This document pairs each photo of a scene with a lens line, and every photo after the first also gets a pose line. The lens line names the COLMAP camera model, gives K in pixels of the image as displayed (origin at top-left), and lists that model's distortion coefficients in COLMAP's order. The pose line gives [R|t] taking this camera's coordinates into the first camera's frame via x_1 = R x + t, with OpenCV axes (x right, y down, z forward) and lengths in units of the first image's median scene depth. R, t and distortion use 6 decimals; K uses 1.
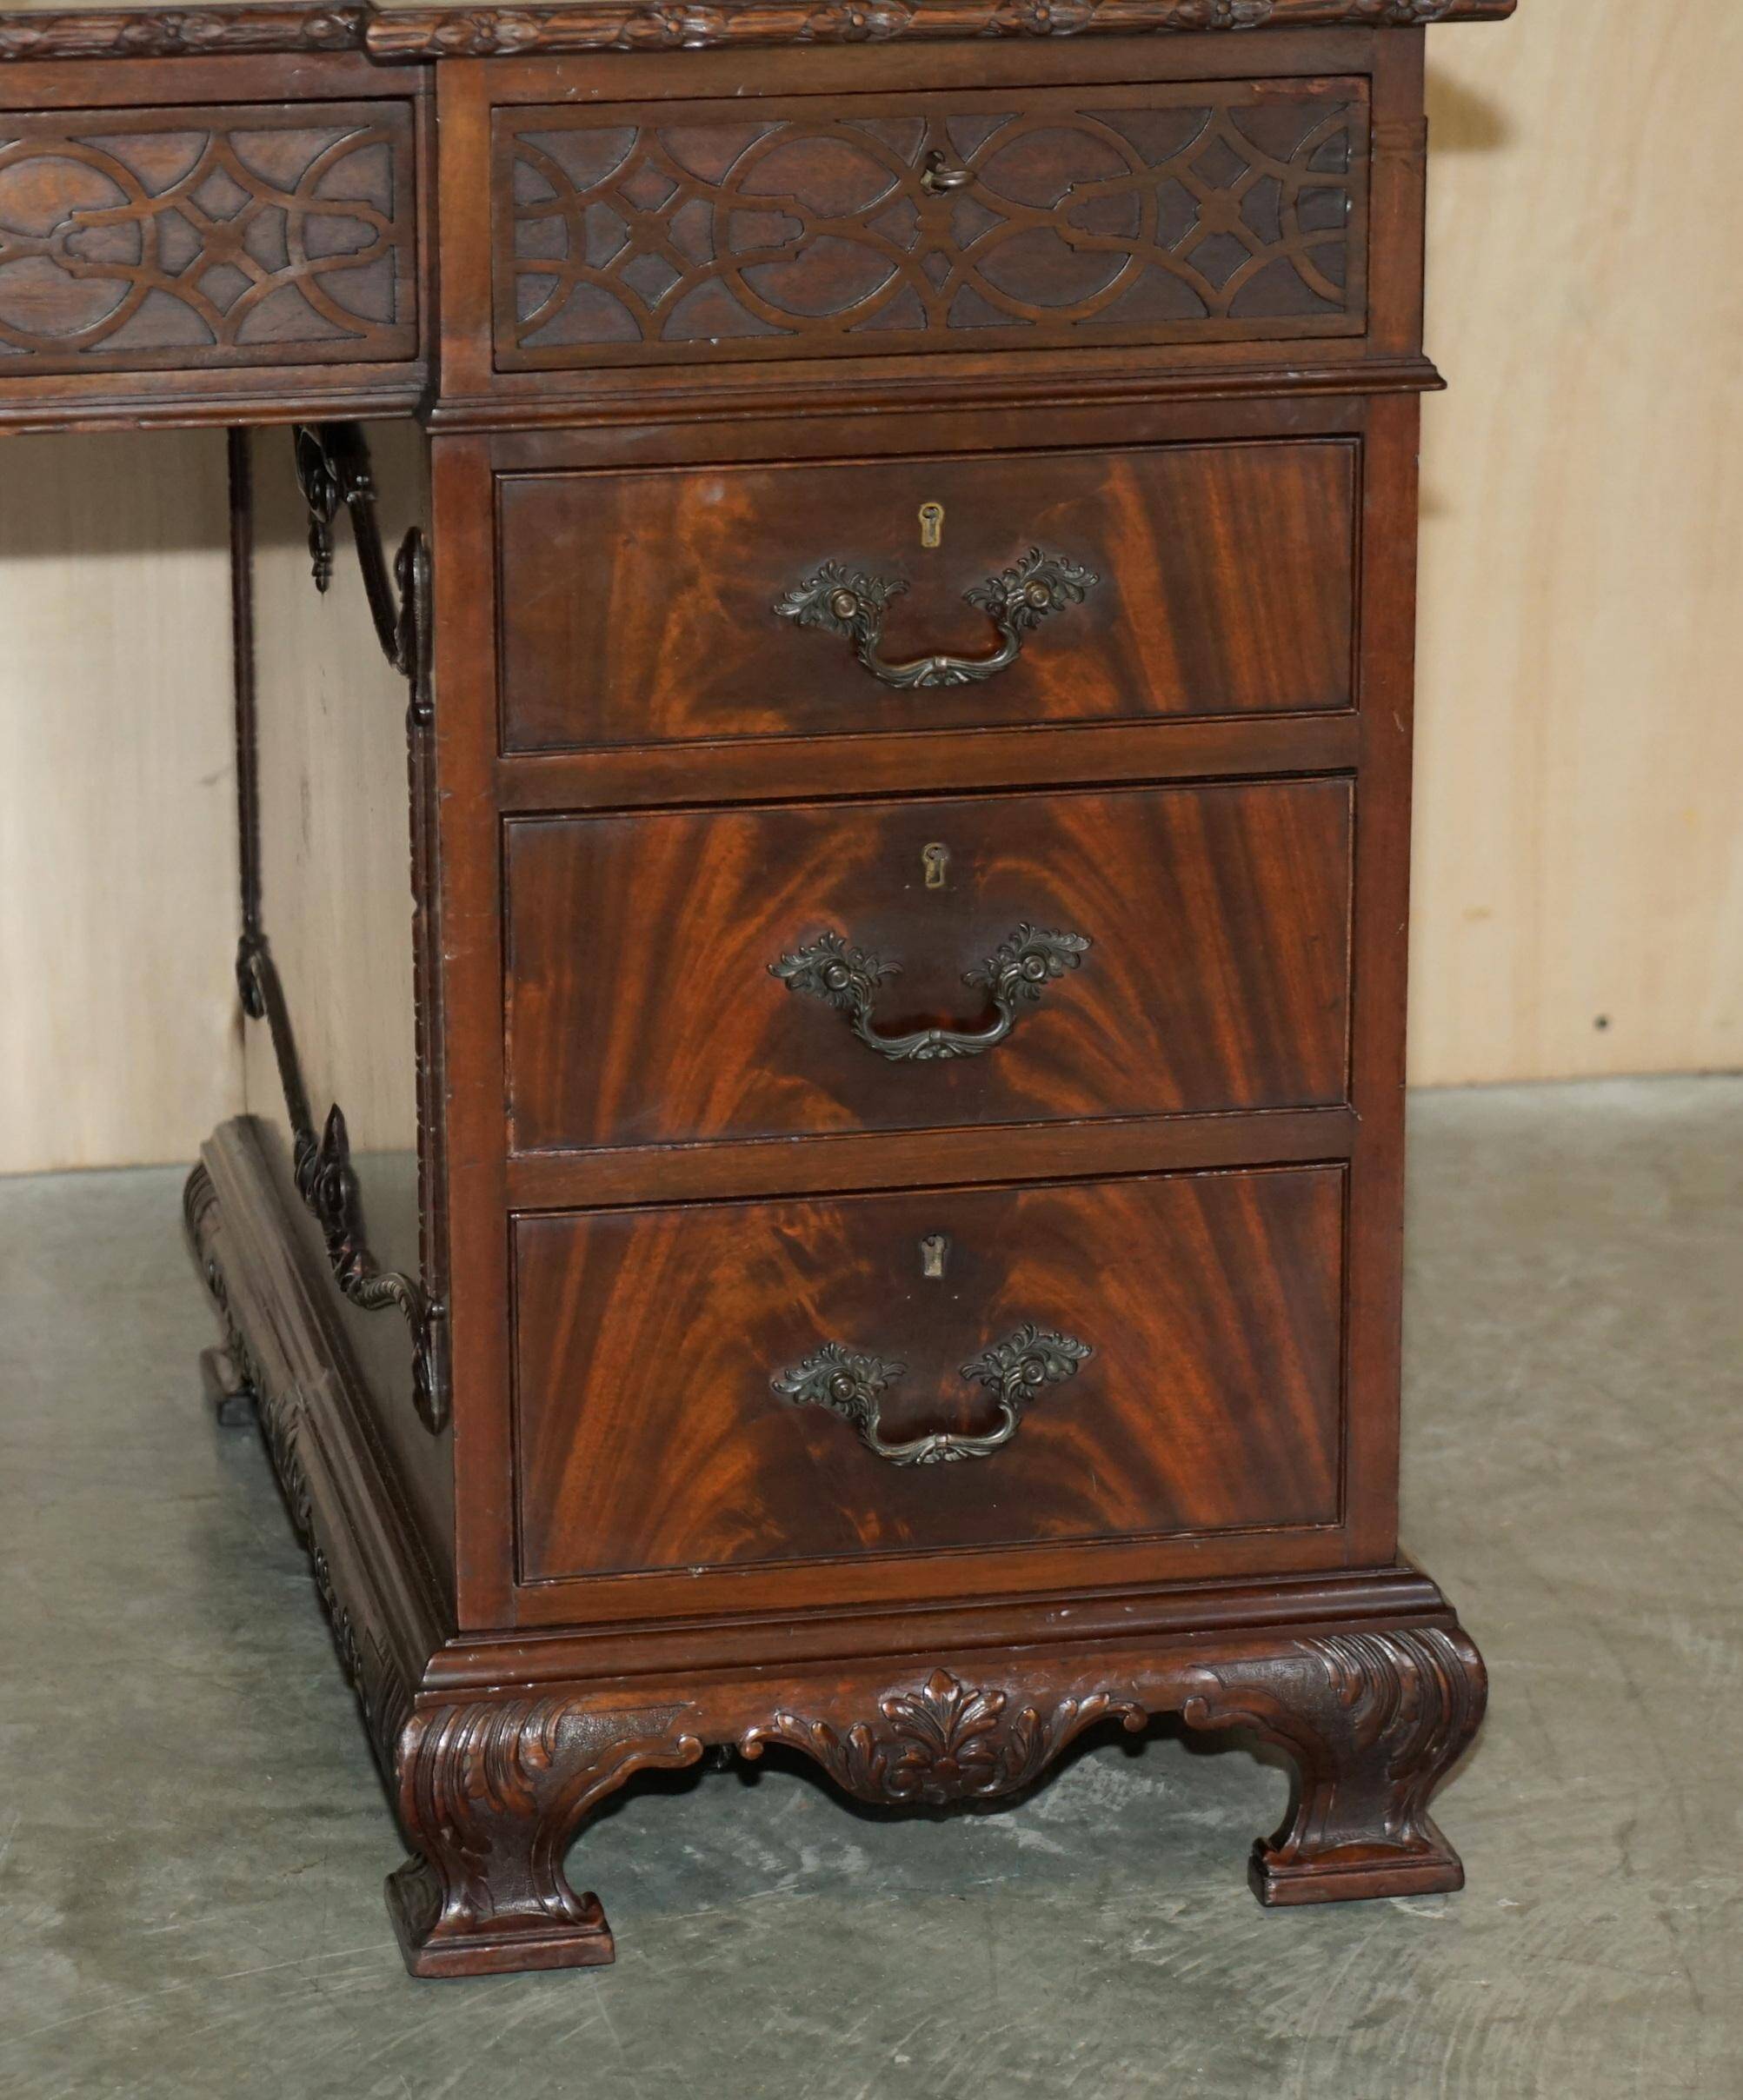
lens RADIAL K [[6814.8, 0, 748.8], [0, 6814.8, 1200.1], [0, 0, 1]] dist [-0.080516, 0.000000]
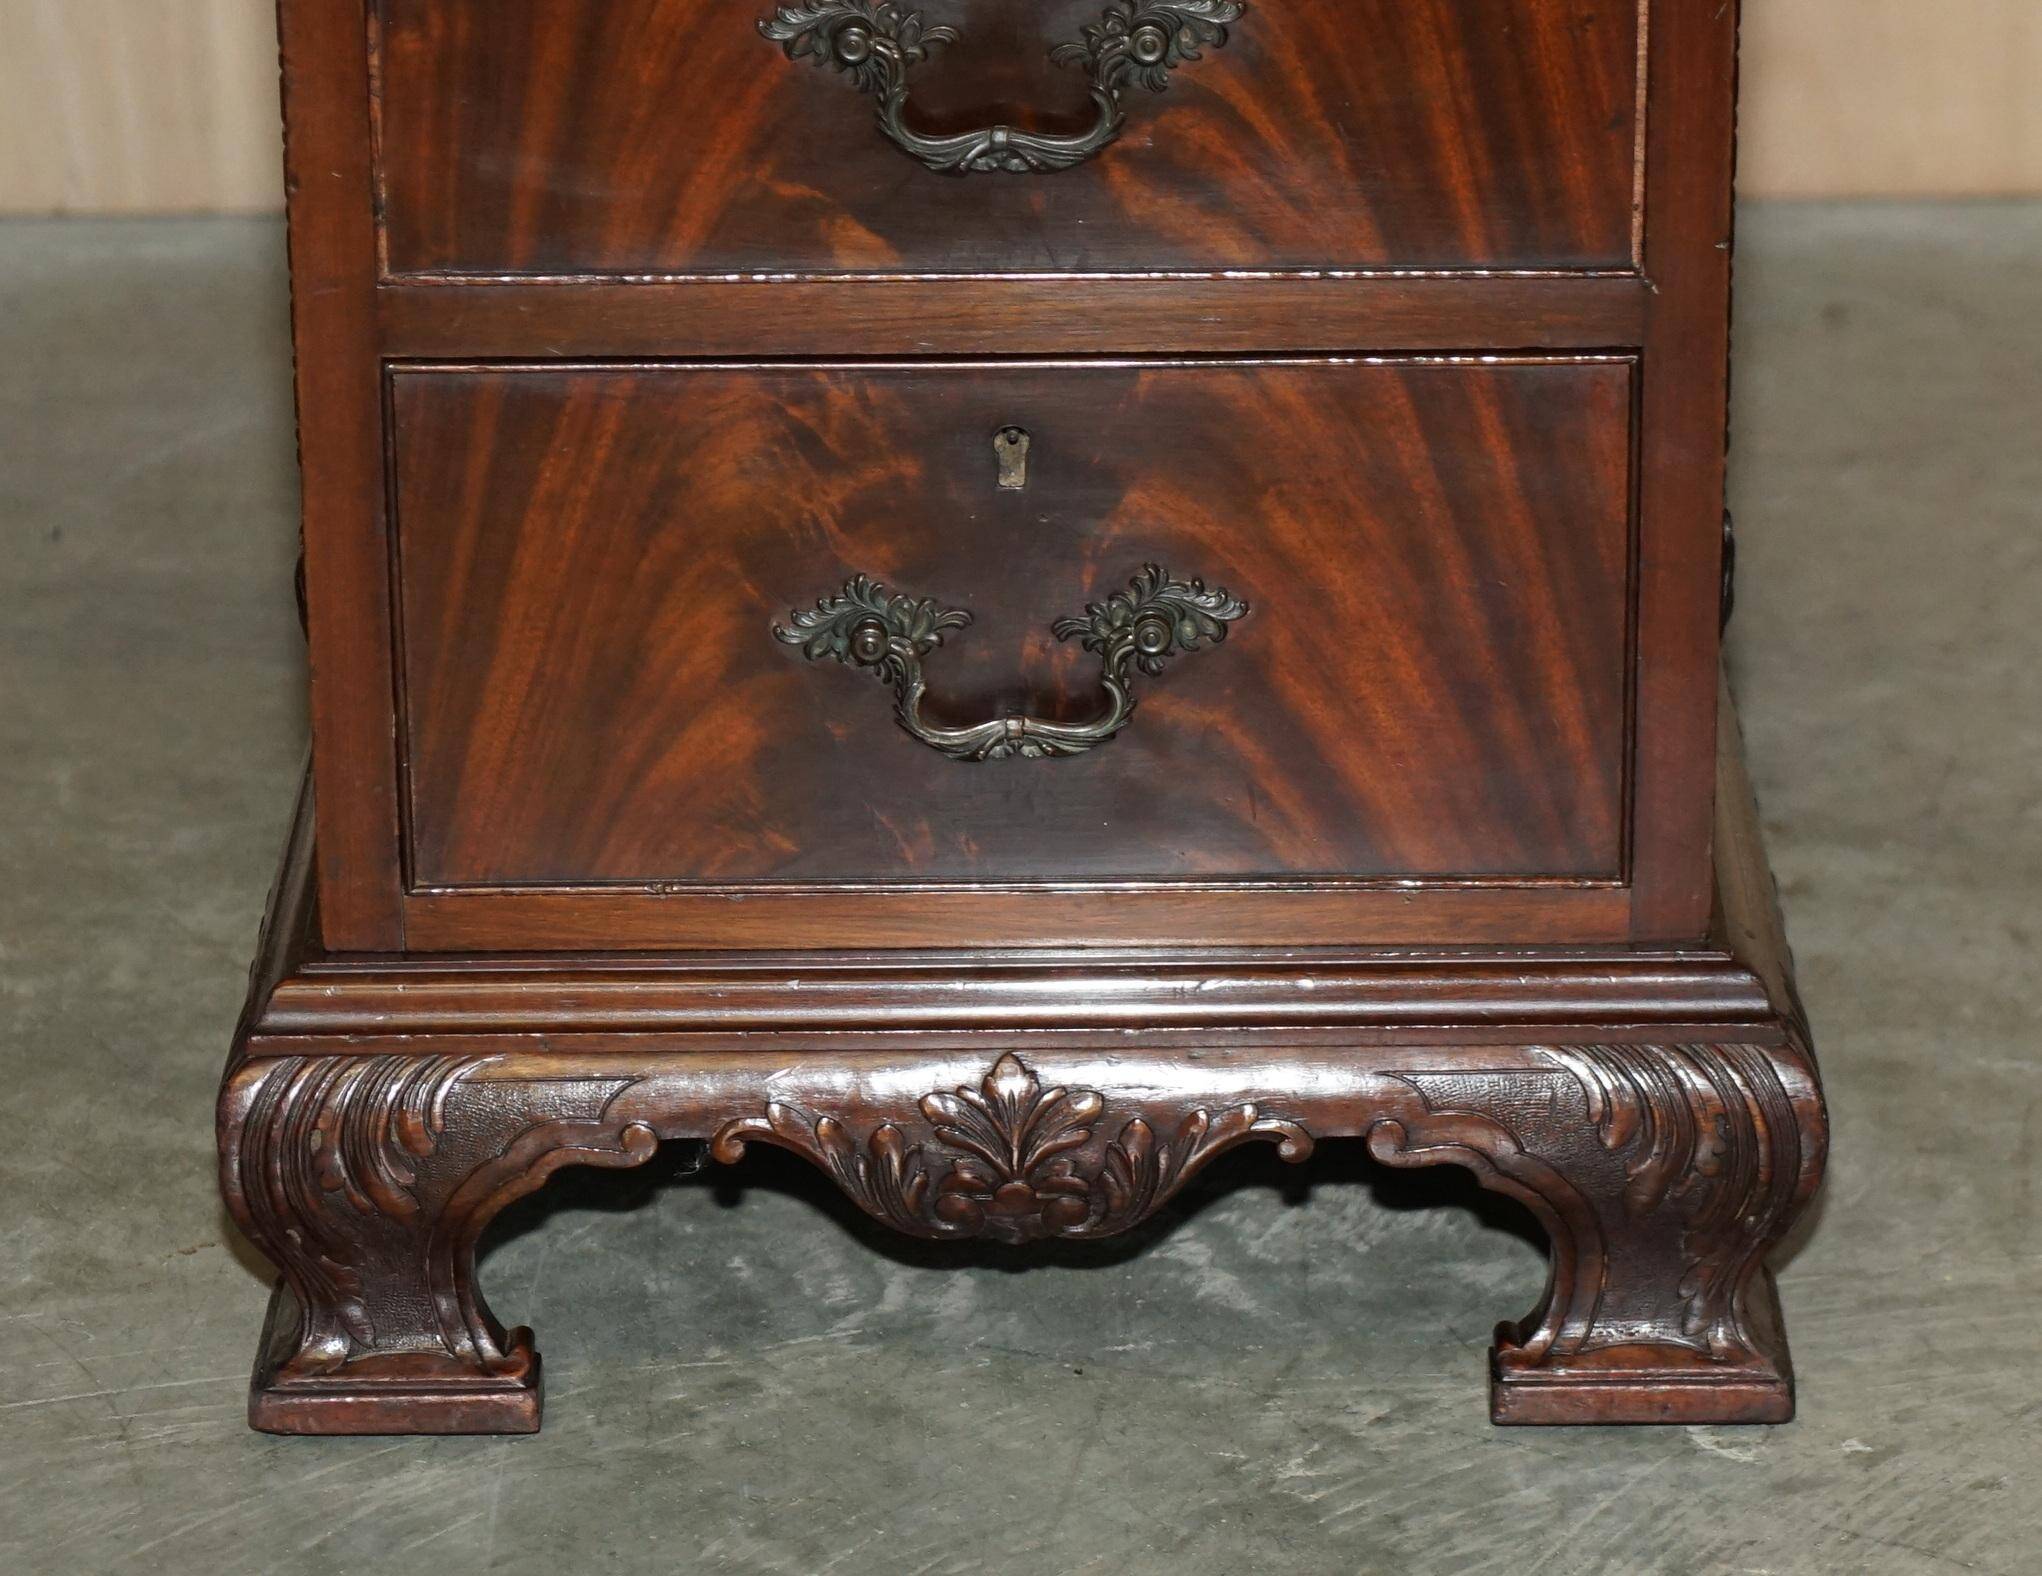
lens RADIAL K [[7469.9, 0, 1021.8], [0, 7469.9, 799.0], [0, 0, 1]] dist [-0.108697, 0.000000]
pose [[0.980365, 0.069636, -0.184484, 0.167977], [-0.053398, 0.994365, 0.091578, -0.026308], [0.189821, -0.079928, 0.978560, 0.263528]]
